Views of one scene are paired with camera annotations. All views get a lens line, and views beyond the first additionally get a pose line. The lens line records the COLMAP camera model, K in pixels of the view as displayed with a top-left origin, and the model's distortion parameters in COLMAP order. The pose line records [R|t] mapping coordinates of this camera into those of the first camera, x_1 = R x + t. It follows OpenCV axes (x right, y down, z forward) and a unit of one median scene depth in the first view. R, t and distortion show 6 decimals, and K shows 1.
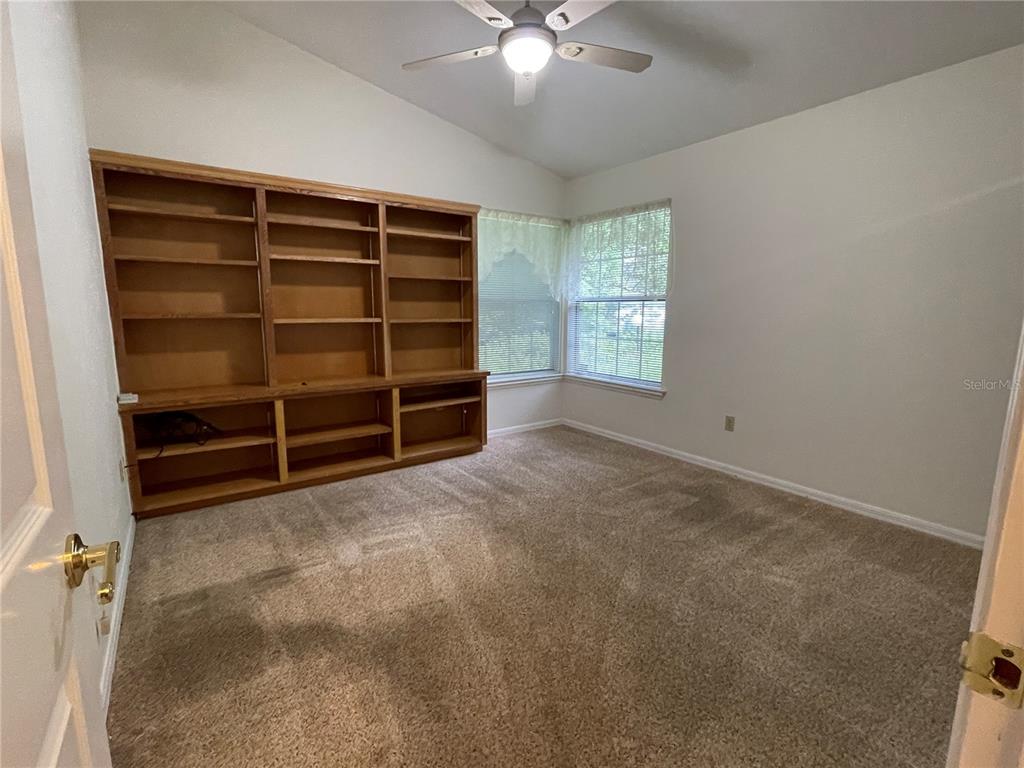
lens RADIAL K [[474.3, 0, 511.8], [0, 474.3, 381.9], [0, 0, 1]] dist [0.005460, -0.001940]
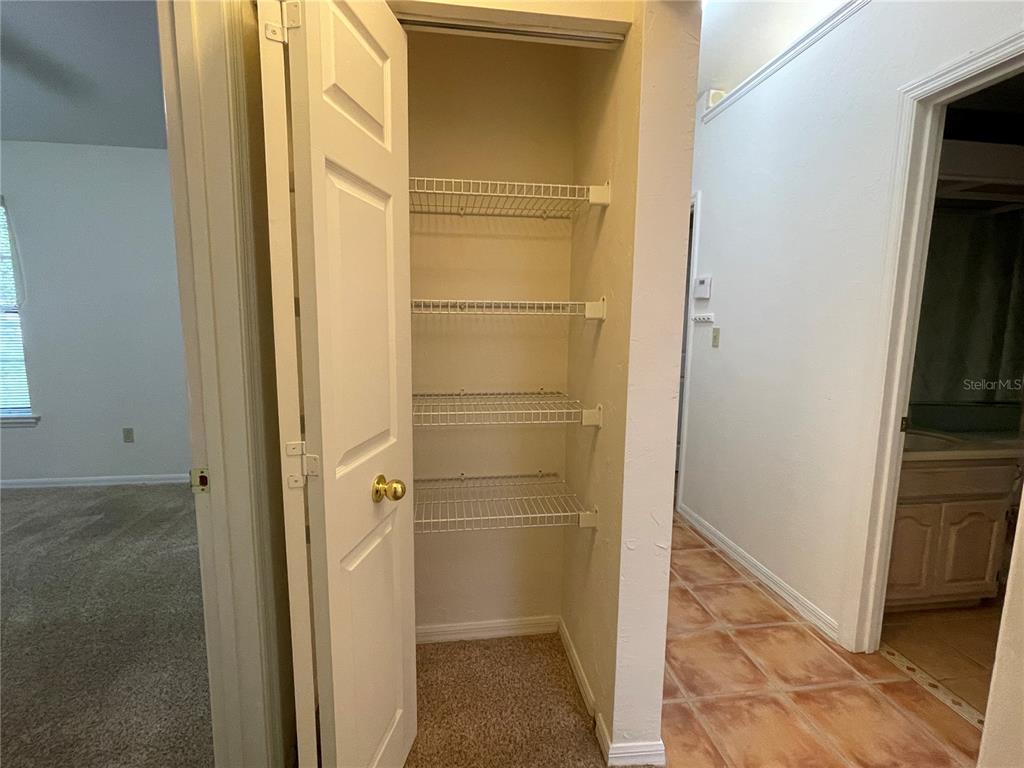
lens RADIAL K [[474.3, 0, 513.5], [0, 474.3, 381.2], [0, 0, 1]] dist [0.005460, -0.001940]
pose [[0.453235, -0.115745, 0.883845, -0.064558], [0.126117, 0.989886, 0.064959, 0.014064], [-0.882425, 0.082026, 0.463248, -0.250818]]
